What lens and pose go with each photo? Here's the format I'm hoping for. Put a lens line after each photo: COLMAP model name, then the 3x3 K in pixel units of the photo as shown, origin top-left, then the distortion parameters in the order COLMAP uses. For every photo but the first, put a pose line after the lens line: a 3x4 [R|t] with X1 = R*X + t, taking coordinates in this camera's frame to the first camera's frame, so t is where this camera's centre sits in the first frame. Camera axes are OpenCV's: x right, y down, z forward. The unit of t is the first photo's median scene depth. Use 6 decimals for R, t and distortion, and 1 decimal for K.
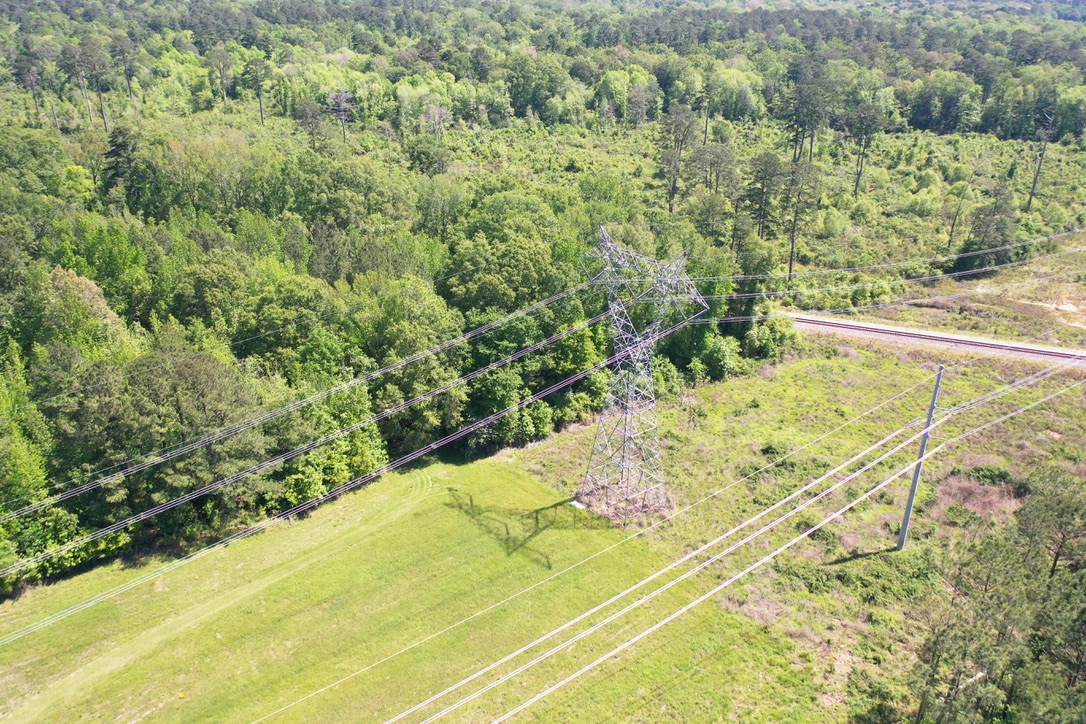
lens RADIAL K [[856.3, 0, 535.0], [0, 856.3, 354.5], [0, 0, 1]] dist [-0.003438, -0.004804]
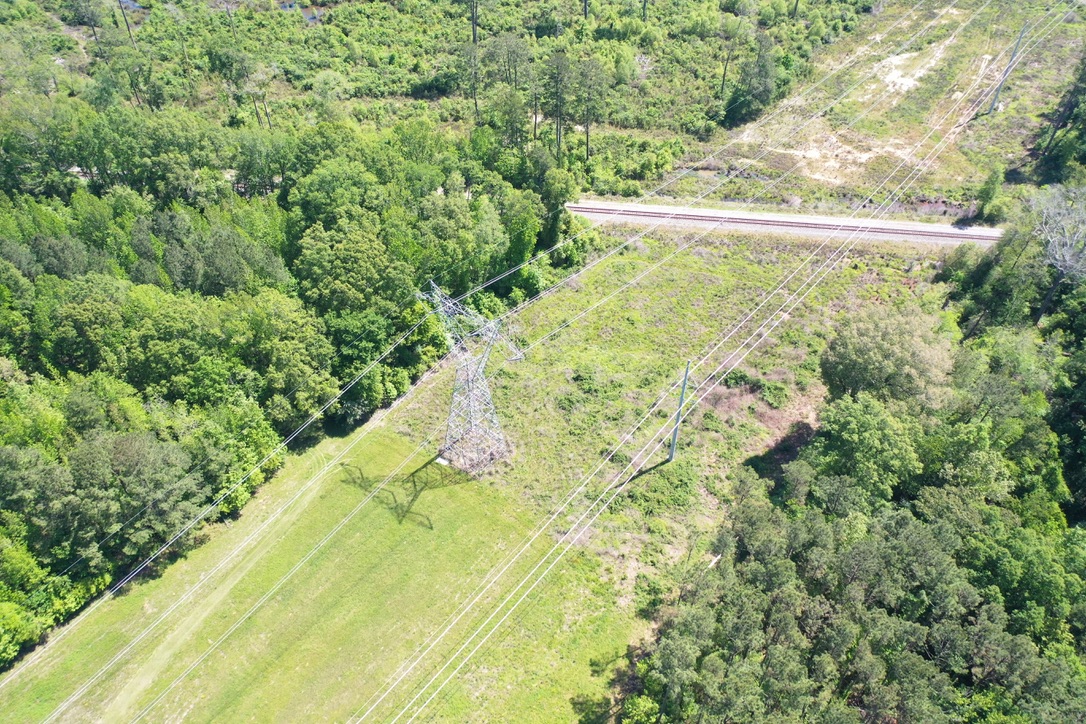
lens RADIAL K [[856.3, 0, 533.5], [0, 856.3, 361.8], [0, 0, 1]] dist [-0.003438, -0.004804]
pose [[0.972415, -0.170686, 0.158985, 0.002868], [0.102823, 0.925449, 0.364653, -0.411027], [-0.209373, -0.338247, 0.917470, -0.185466]]
